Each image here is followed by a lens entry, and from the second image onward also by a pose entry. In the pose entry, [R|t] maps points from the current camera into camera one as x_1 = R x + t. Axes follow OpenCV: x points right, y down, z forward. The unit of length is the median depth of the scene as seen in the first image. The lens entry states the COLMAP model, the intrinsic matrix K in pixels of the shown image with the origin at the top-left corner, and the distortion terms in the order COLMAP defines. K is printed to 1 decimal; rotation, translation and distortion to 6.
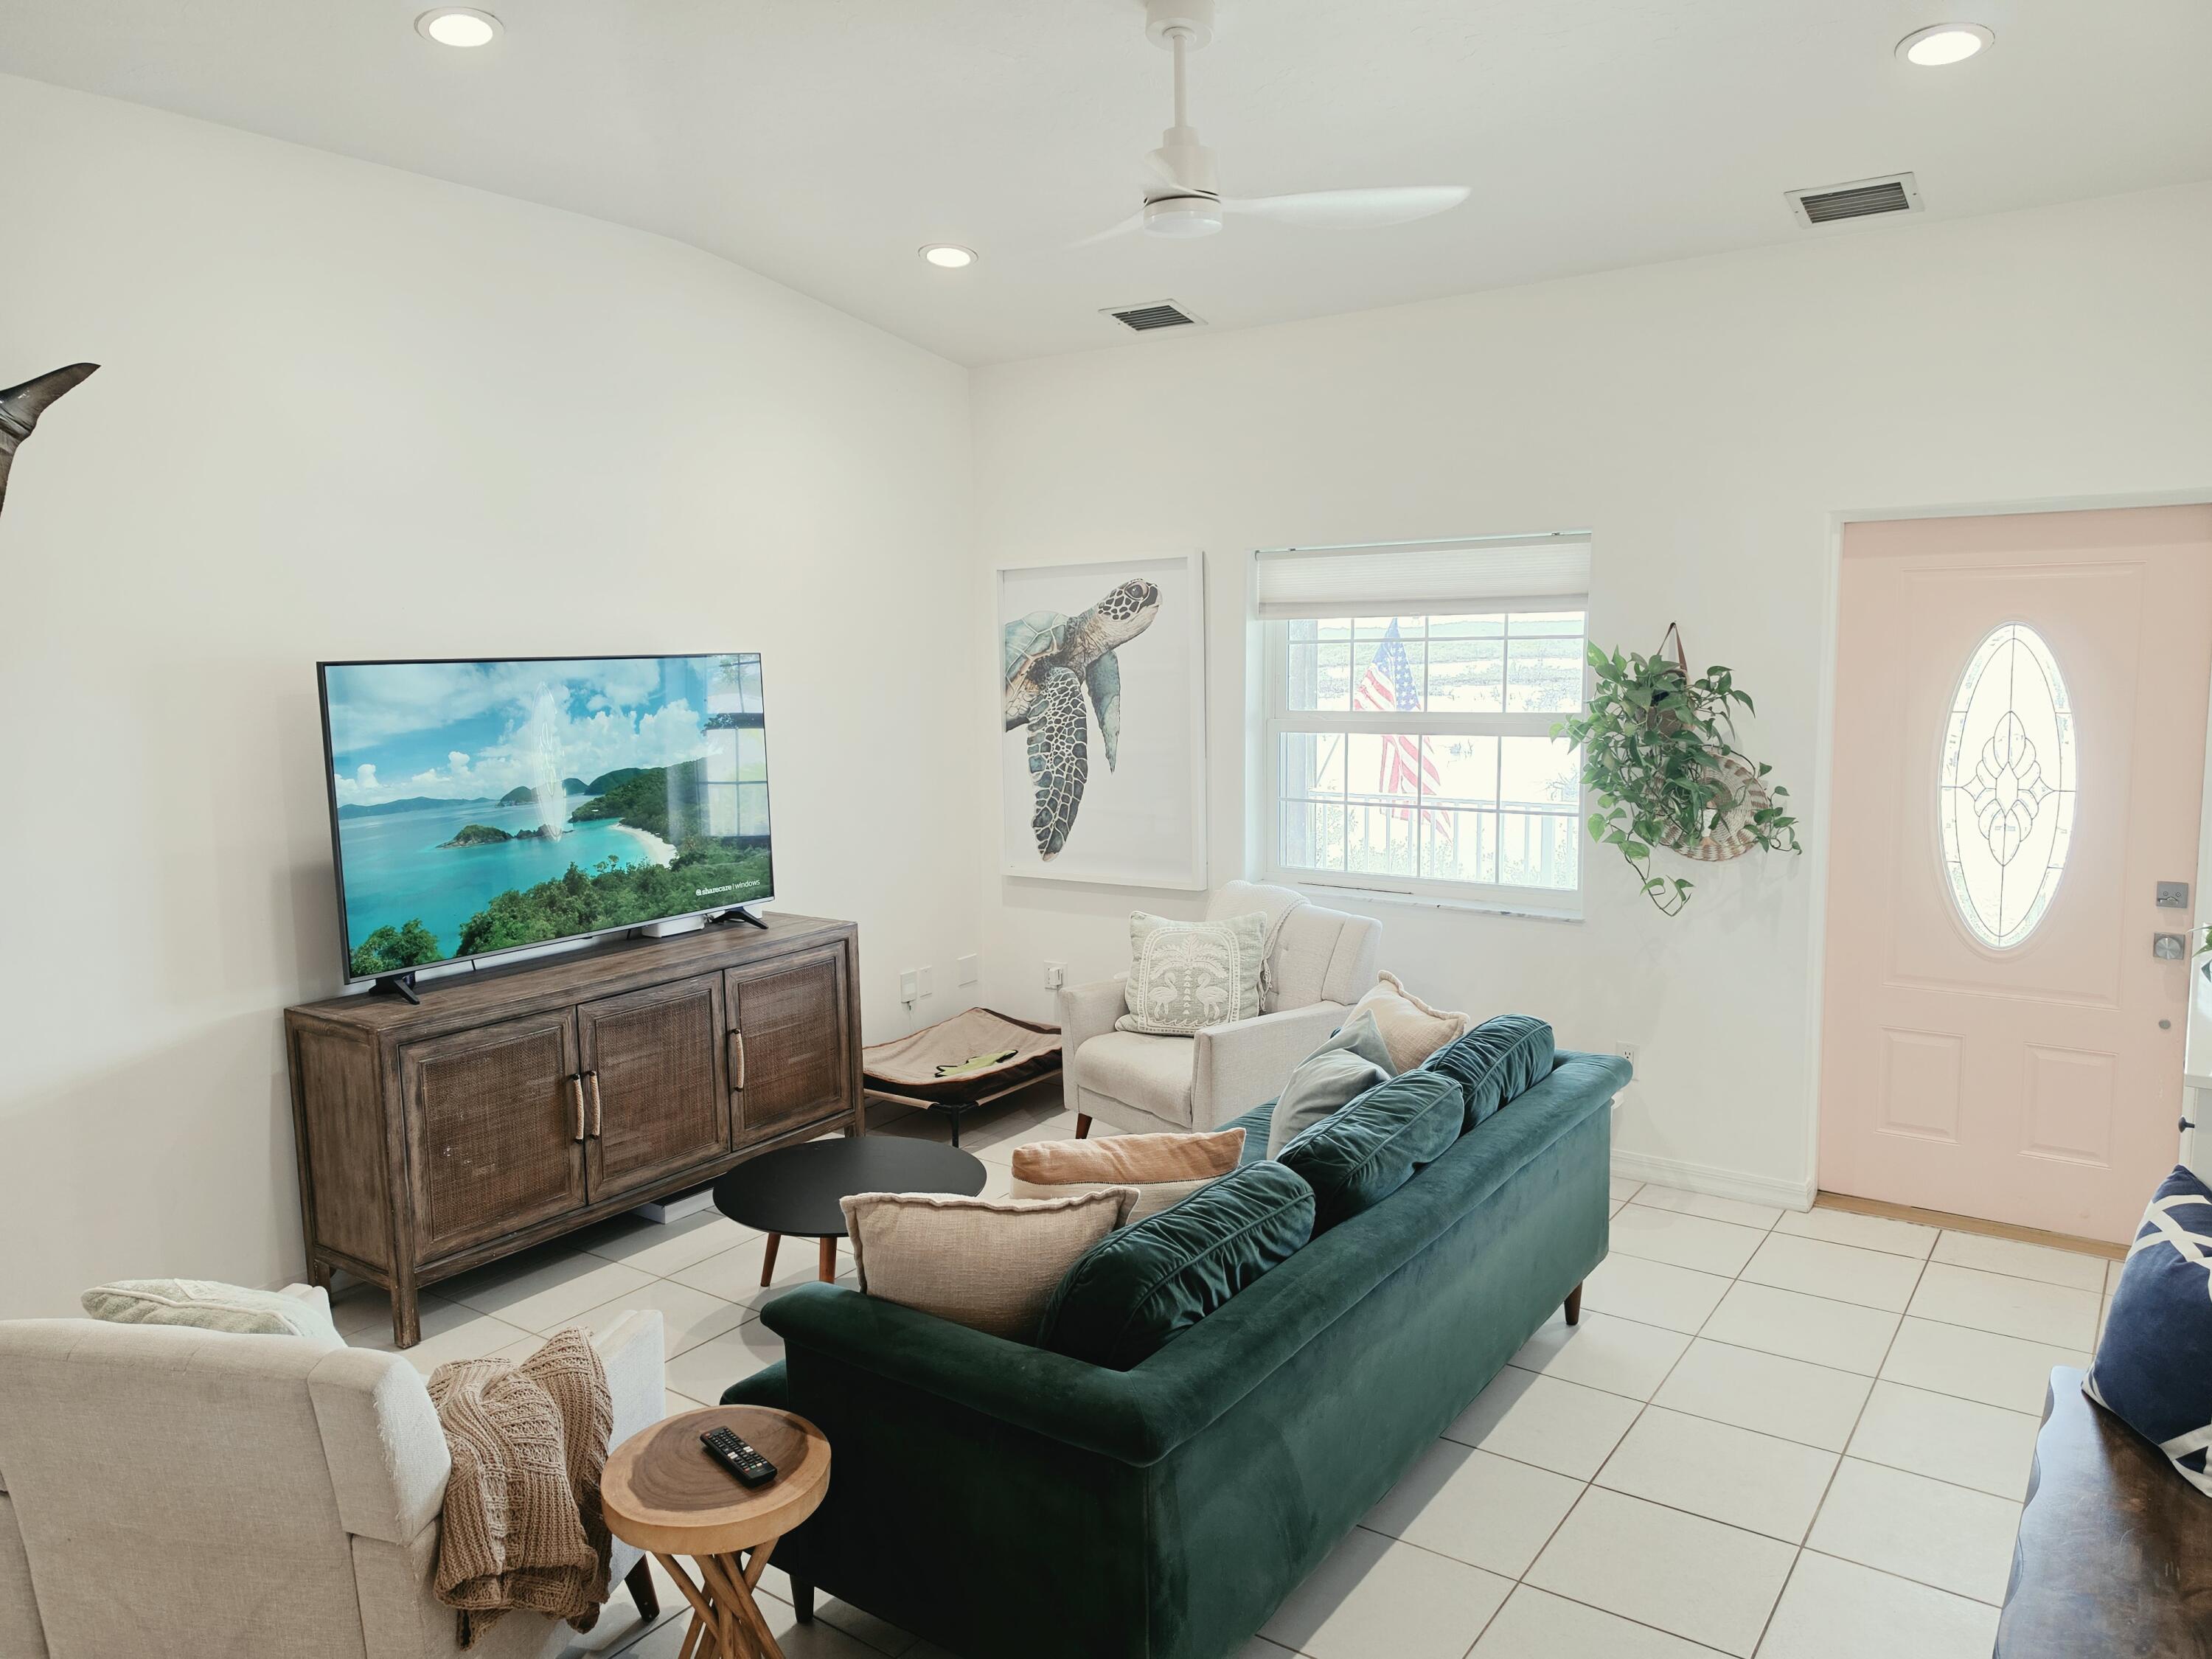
lens RADIAL K [[1533.6, 0, 1094.6], [0, 1533.6, 828.8], [0, 0, 1]] dist [0.061020, -0.082808]
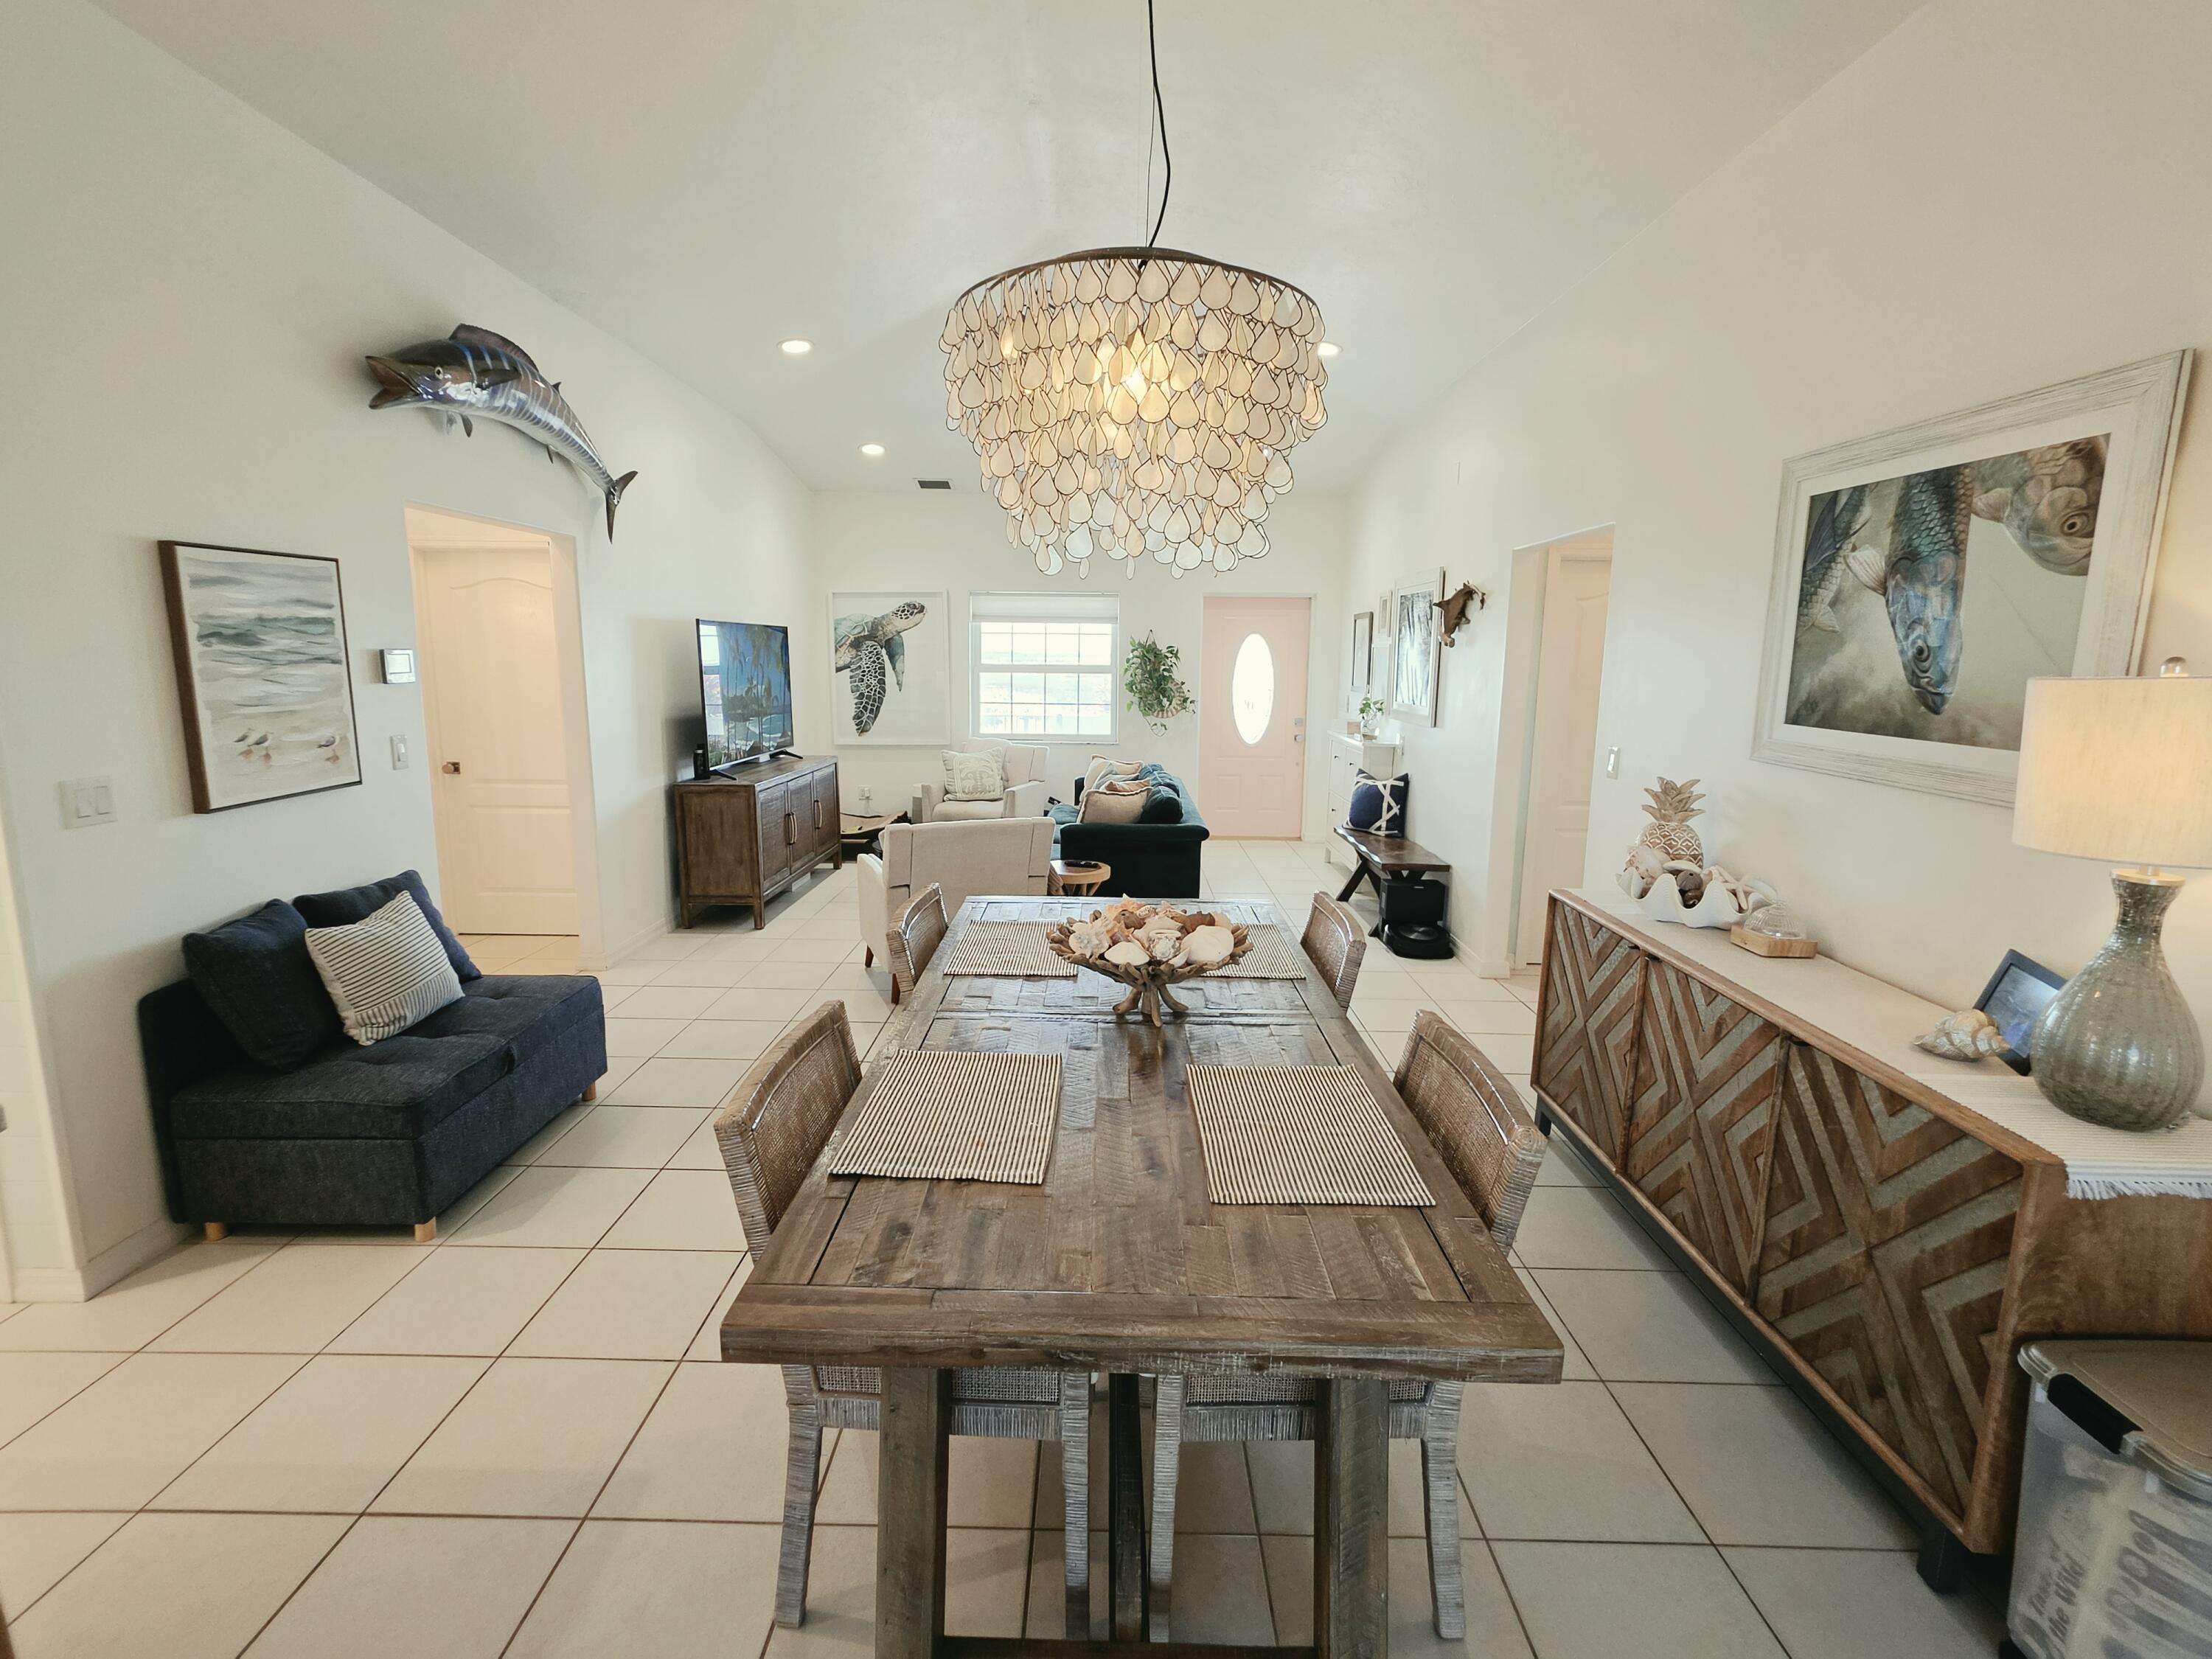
lens RADIAL K [[996.4, 0, 1115.1], [0, 996.4, 812.2], [0, 0, 1]] dist [-0.000761, -0.000815]
pose [[0.813271, -0.065168, 0.578224, -0.573413], [0.047651, 0.997830, 0.045438, 0.084167], [-0.579930, -0.009401, 0.814612, -0.308898]]
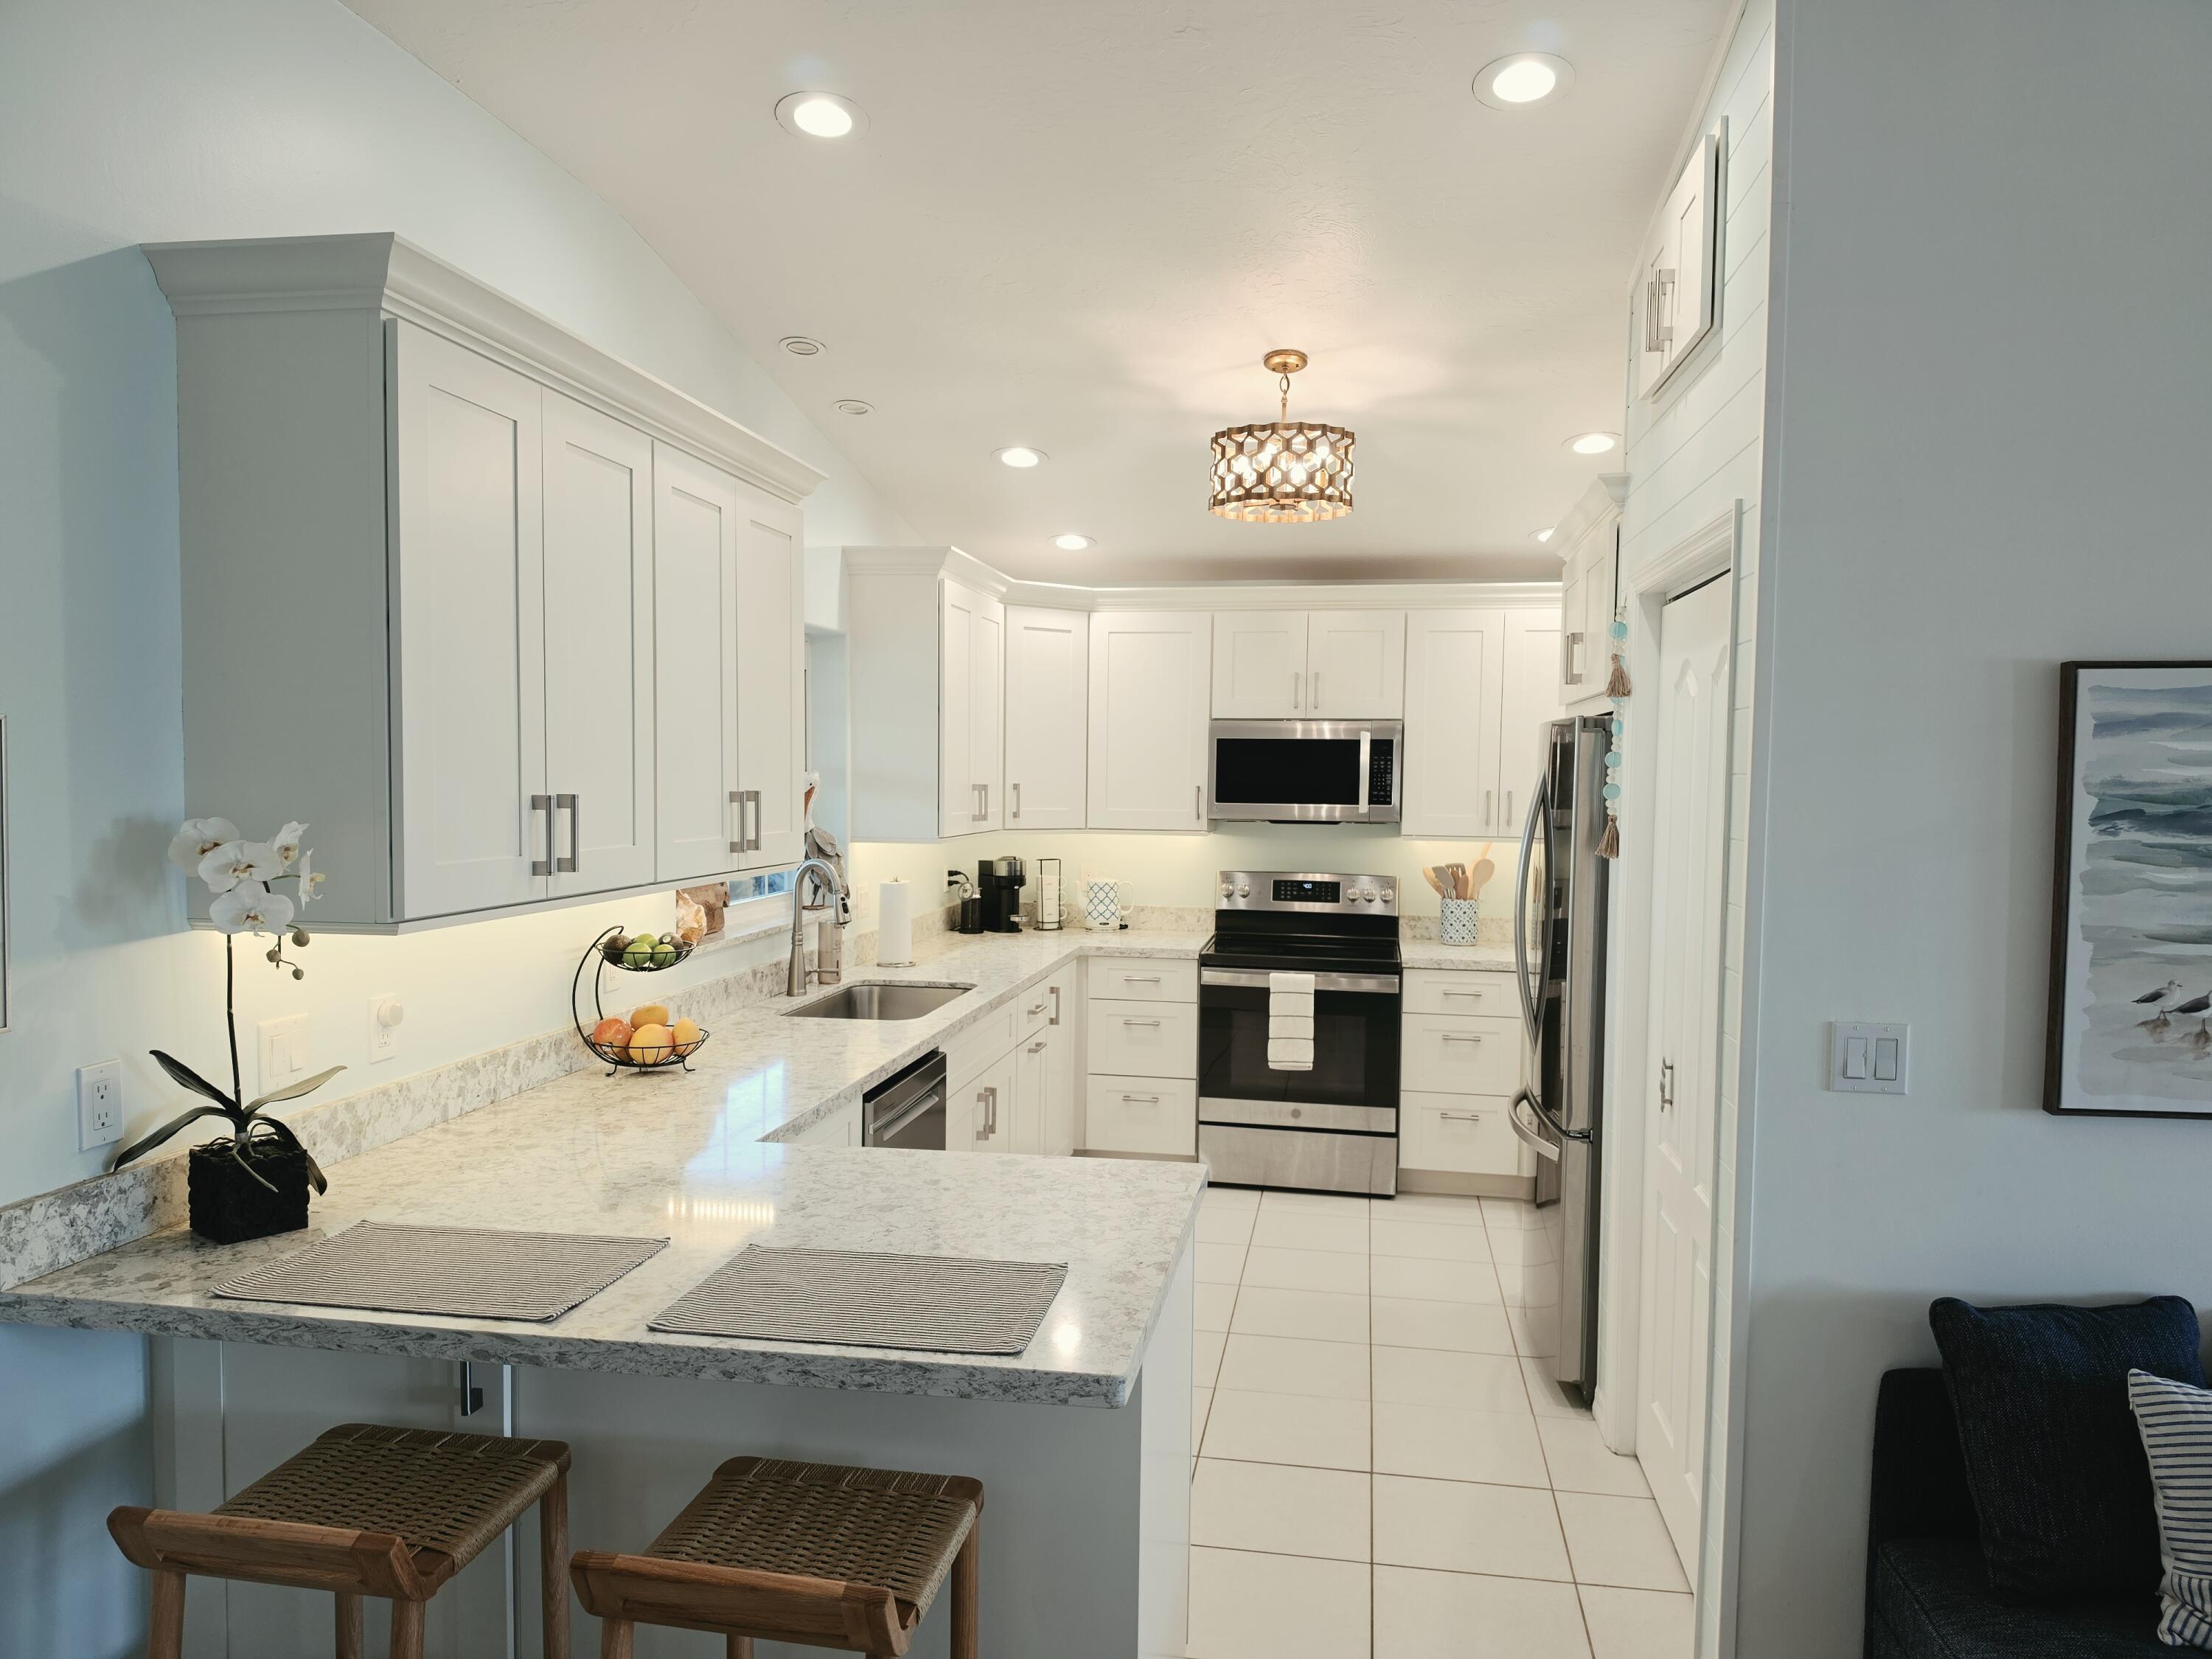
lens RADIAL K [[1533.6, 0, 1117.4], [0, 1533.6, 832.5], [0, 0, 1]] dist [0.061020, -0.082808]
pose [[0.443465, 0.061650, -0.894169, -0.388717], [-0.135749, 0.990743, 0.000984, 0.043781], [0.885952, 0.120946, 0.447728, -0.112071]]
